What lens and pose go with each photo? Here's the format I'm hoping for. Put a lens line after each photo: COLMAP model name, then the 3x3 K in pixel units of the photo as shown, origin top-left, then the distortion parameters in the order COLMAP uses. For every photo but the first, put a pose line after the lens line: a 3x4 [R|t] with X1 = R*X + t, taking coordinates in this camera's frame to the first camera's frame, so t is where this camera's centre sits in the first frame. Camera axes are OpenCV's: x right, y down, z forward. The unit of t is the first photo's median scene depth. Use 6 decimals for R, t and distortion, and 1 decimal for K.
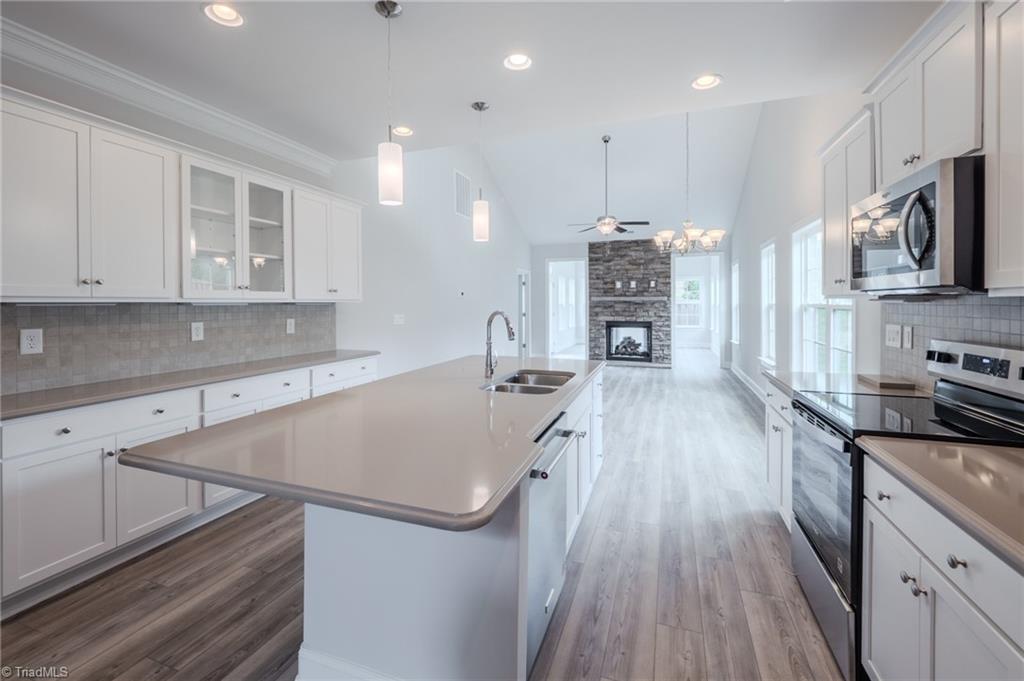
lens RADIAL K [[455.3, 0, 475.9], [0, 455.3, 305.8], [0, 0, 1]] dist [-0.001267, -0.000027]
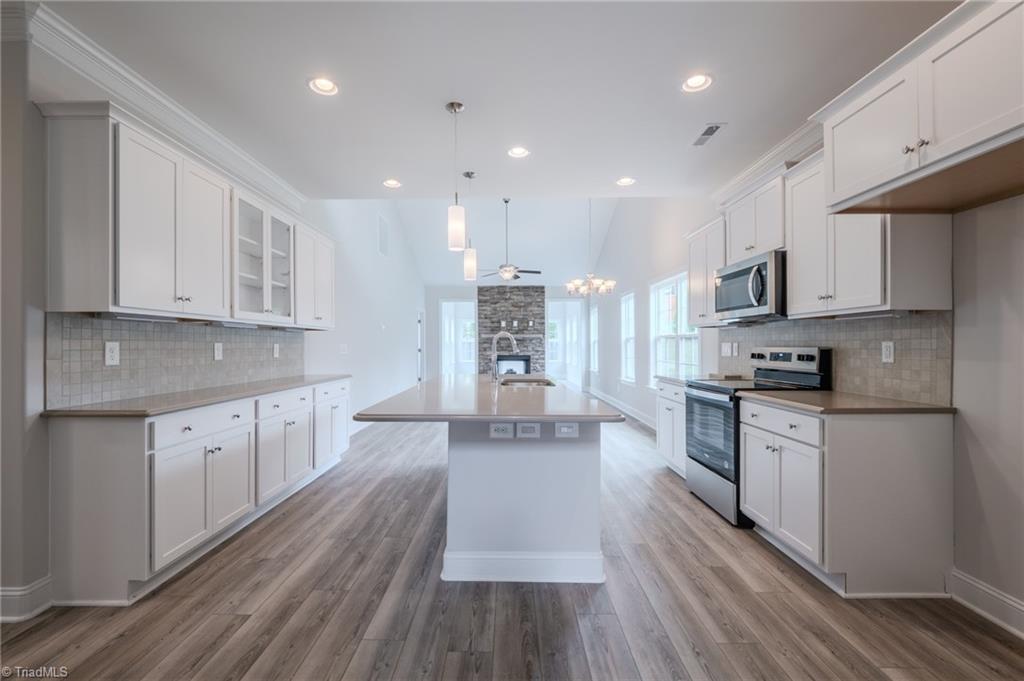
lens RADIAL K [[445.2, 0, 493.1], [0, 445.2, 341.7], [0, 0, 1]] dist [0.002515, 0.000036]
pose [[0.939514, 0.003179, 0.342495, -0.356621], [0.000905, 0.999930, -0.011764, 0.045556], [-0.342508, 0.011363, 0.939446, -0.191893]]
